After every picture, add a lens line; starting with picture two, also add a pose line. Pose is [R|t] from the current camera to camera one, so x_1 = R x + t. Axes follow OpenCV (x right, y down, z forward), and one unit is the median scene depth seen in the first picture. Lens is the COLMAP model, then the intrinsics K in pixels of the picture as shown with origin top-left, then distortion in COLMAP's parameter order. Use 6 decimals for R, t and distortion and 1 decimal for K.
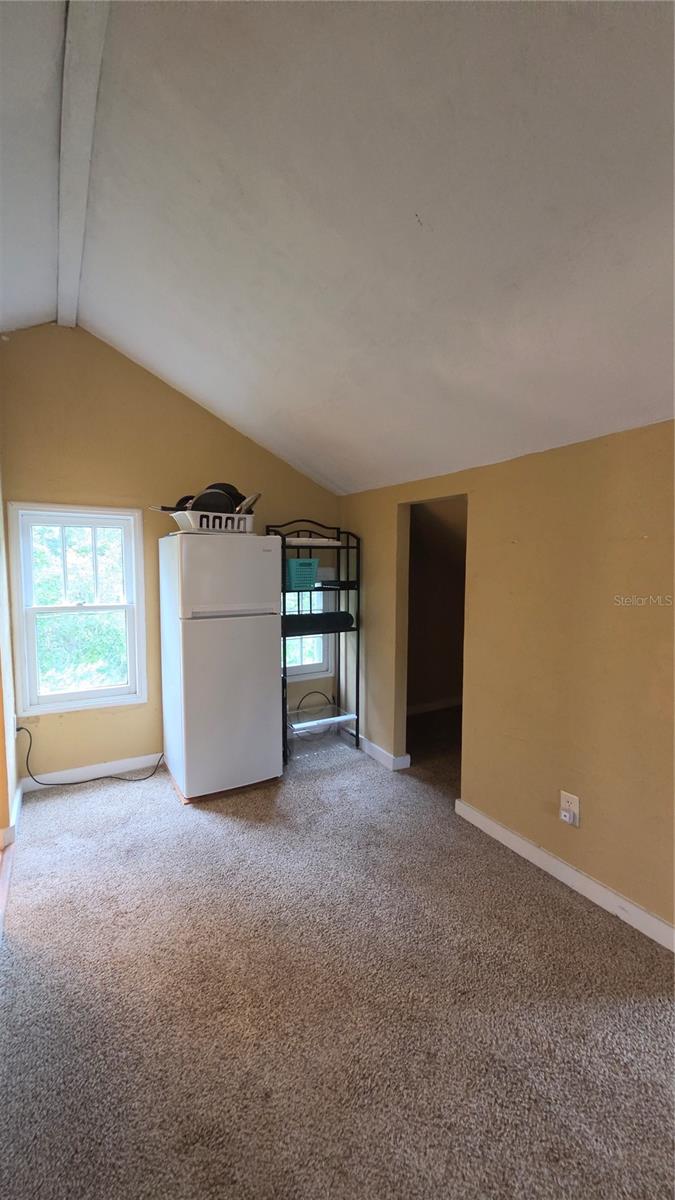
lens RADIAL K [[482.7, 0, 334.5], [0, 482.7, 599.3], [0, 0, 1]] dist [0.002621, -0.000024]
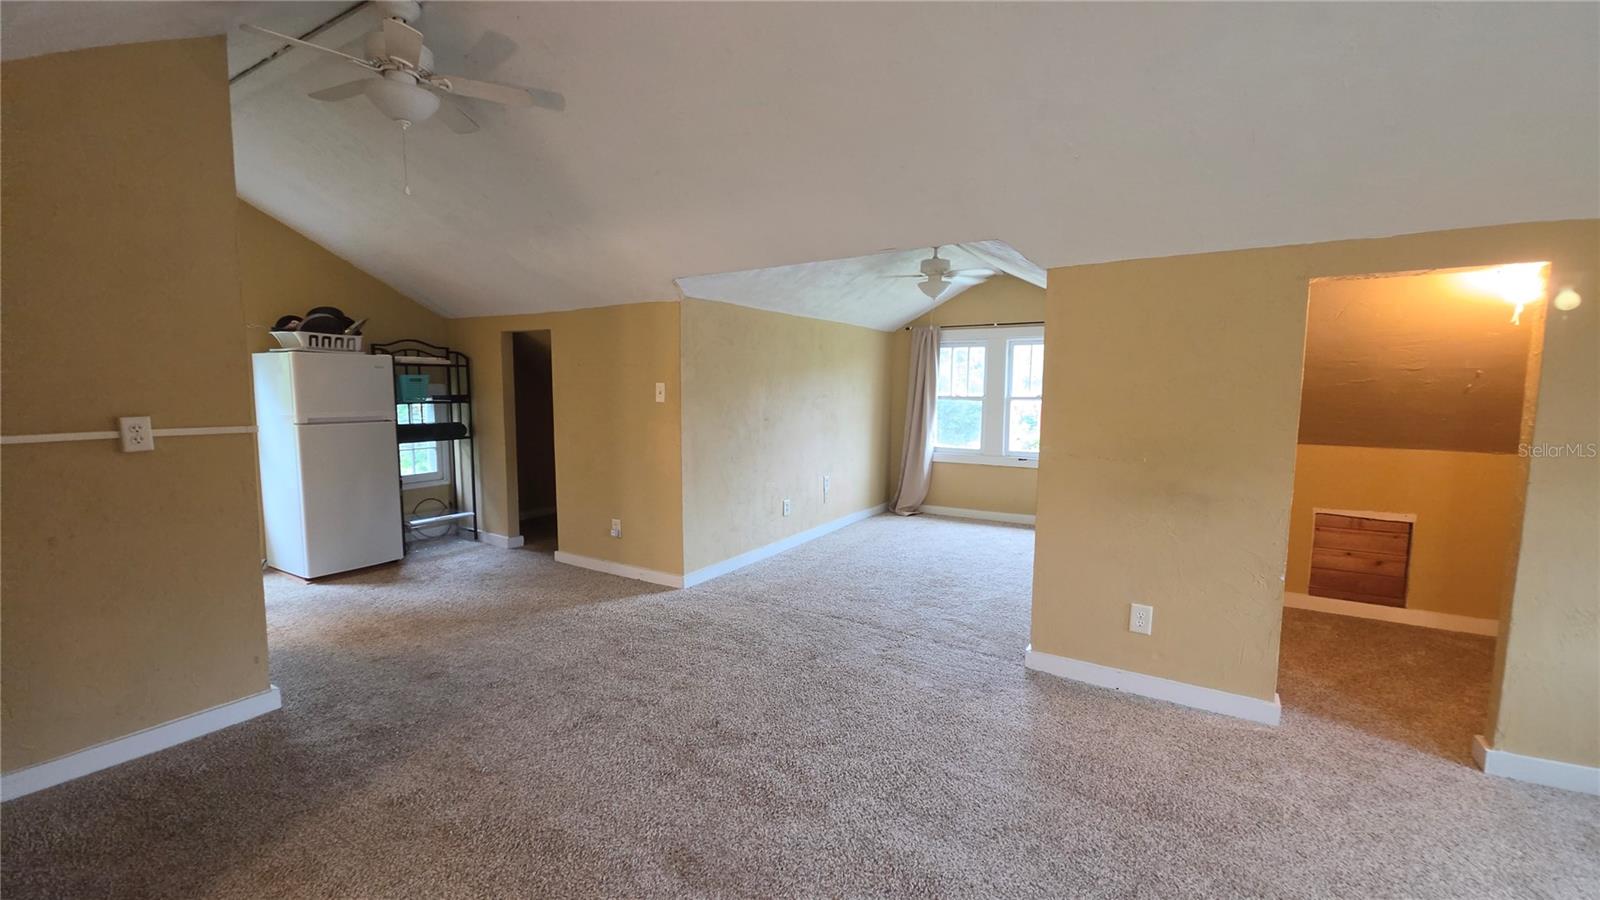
lens RADIAL K [[643.6, 0, 807.6], [0, 643.6, 454.3], [0, 0, 1]] dist [0.002621, -0.000024]
pose [[0.873417, -0.045783, 0.484817, 0.002585], [0.032627, 0.998835, 0.035545, 0.077615], [-0.485880, -0.015228, 0.873893, -0.766709]]
